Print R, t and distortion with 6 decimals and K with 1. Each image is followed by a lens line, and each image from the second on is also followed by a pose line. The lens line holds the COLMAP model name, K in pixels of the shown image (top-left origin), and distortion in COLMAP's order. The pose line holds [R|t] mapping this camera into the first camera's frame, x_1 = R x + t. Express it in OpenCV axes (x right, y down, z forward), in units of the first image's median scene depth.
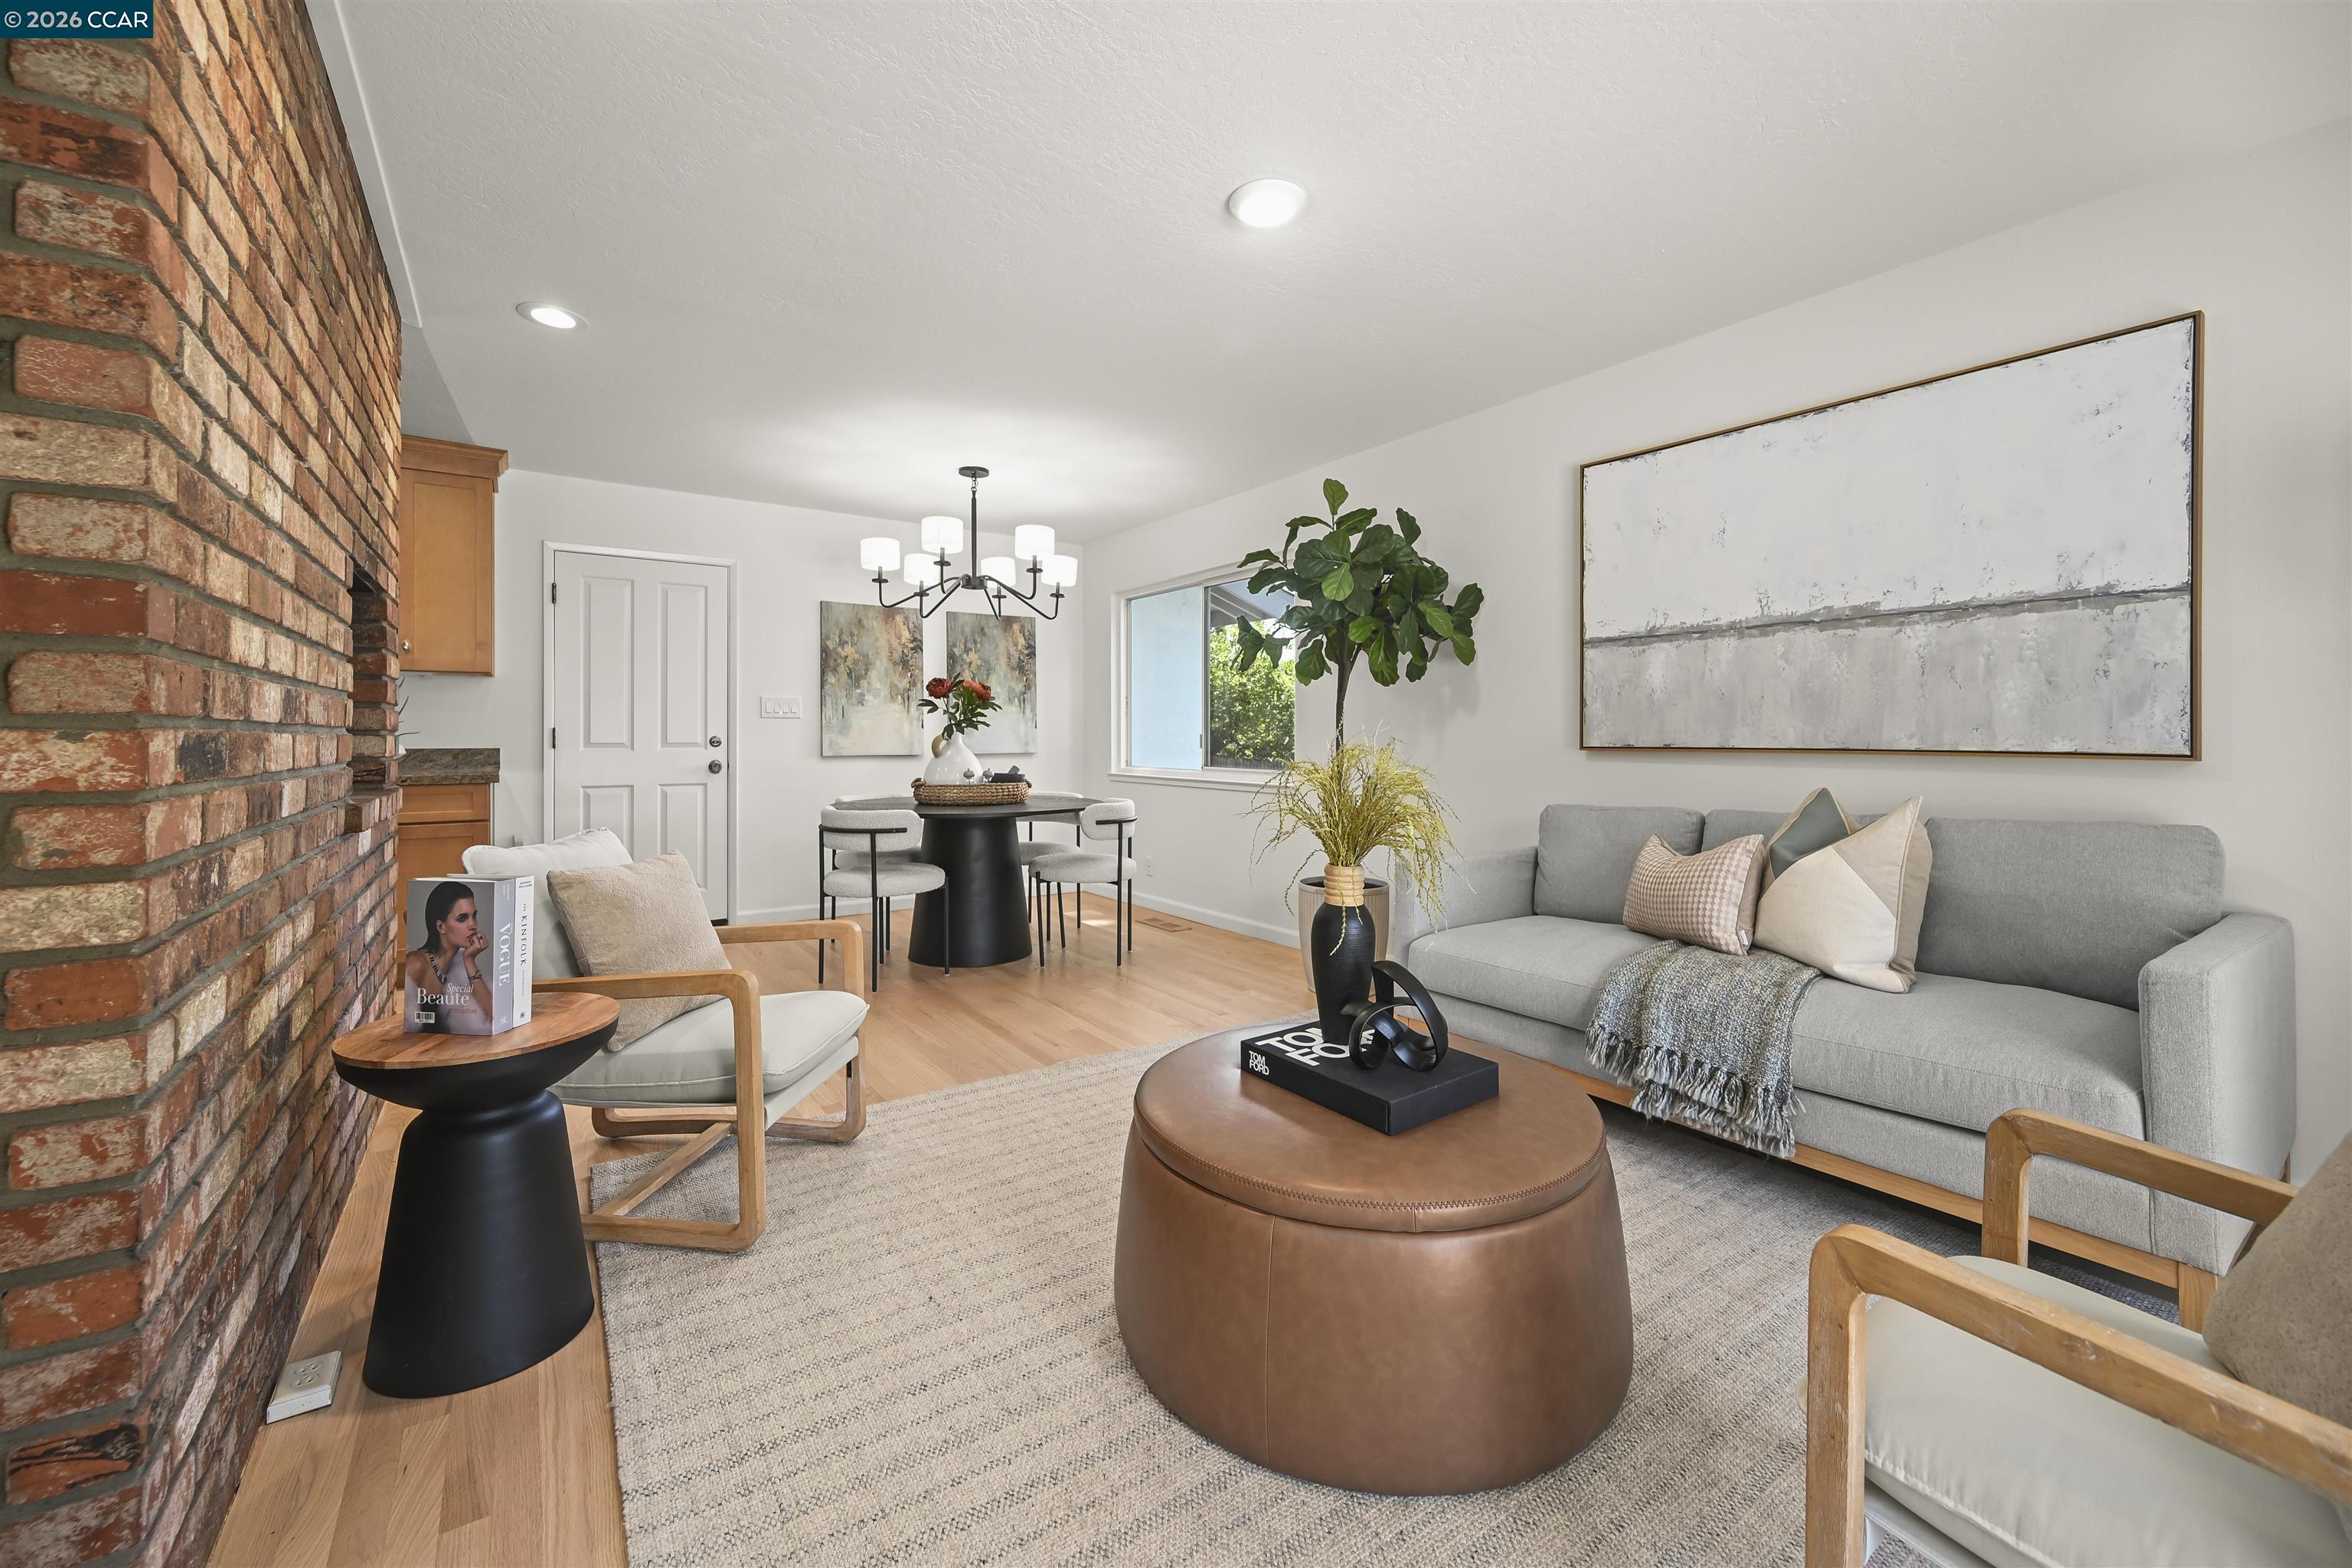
lens RADIAL K [[944.8, 0, 1183.6], [0, 944.8, 740.6], [0, 0, 1]] dist [-0.000078, -0.000031]
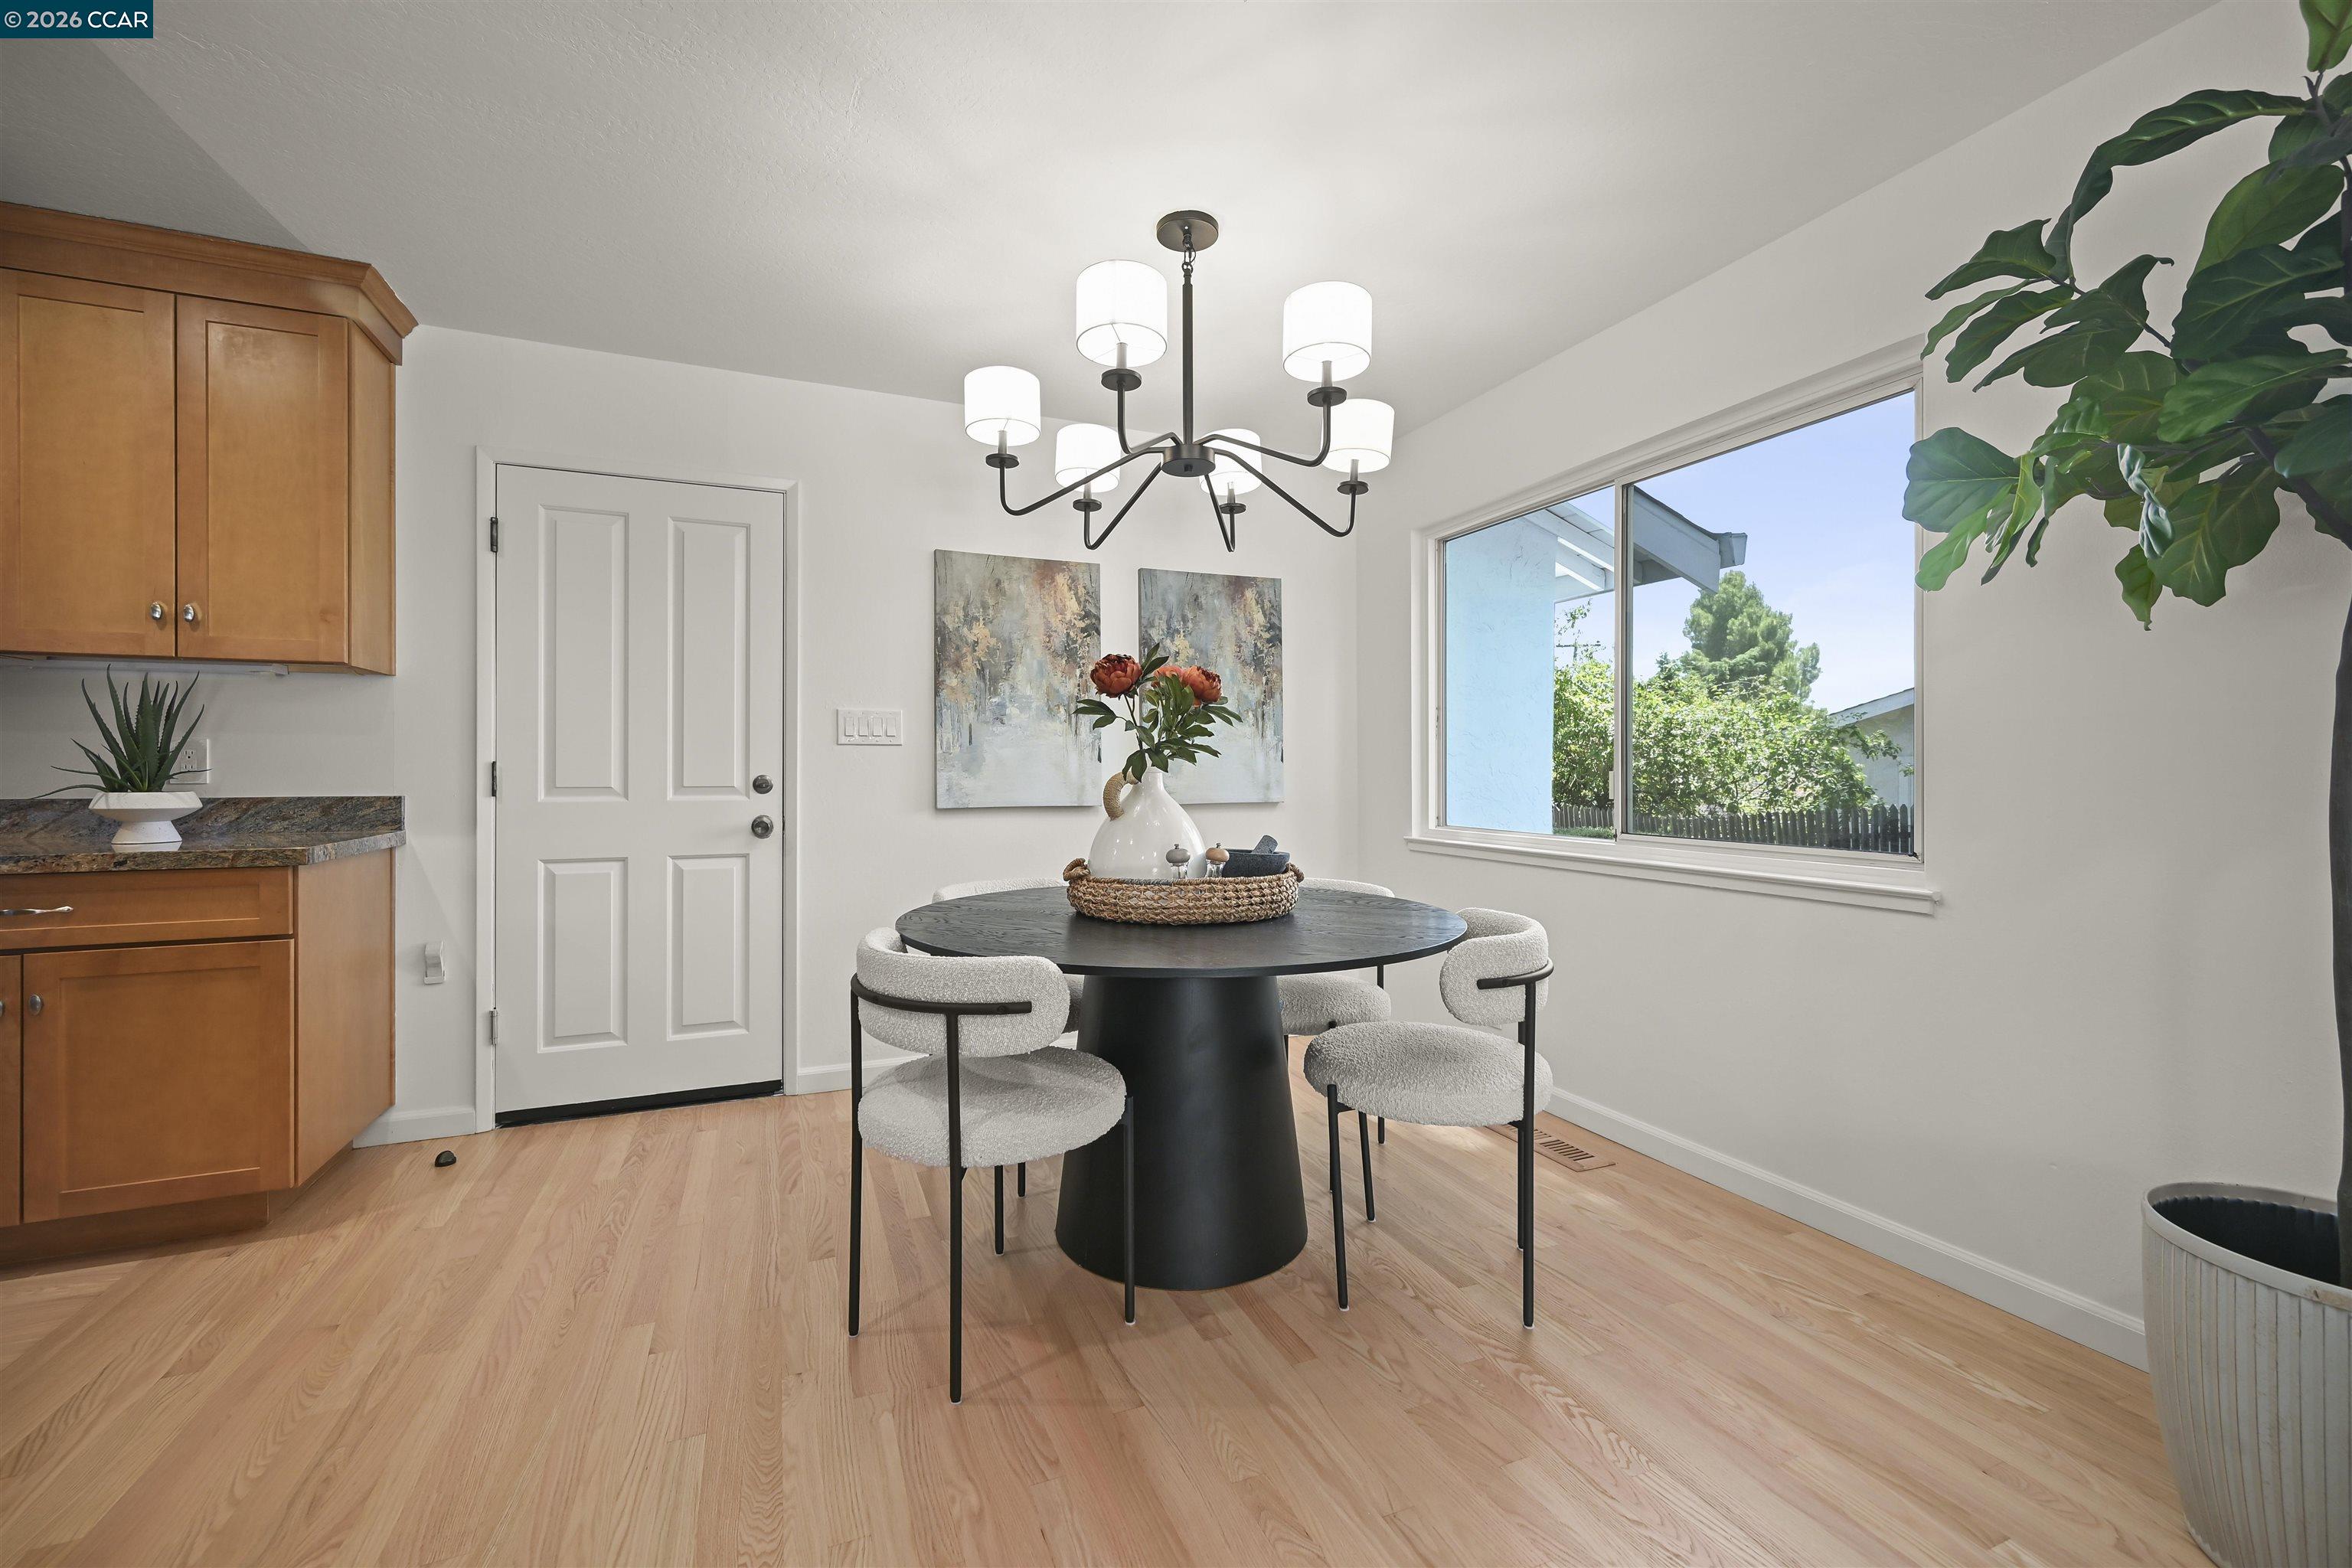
lens RADIAL K [[996.8, 0, 1176.2], [0, 996.8, 776.5], [0, 0, 1]] dist [0.000362, 0.000084]
pose [[0.976494, 0.000376, -0.215546, -0.111605], [-0.000673, 0.999999, -0.001306, -0.003668], [0.215545, 0.001420, 0.976493, 0.475044]]
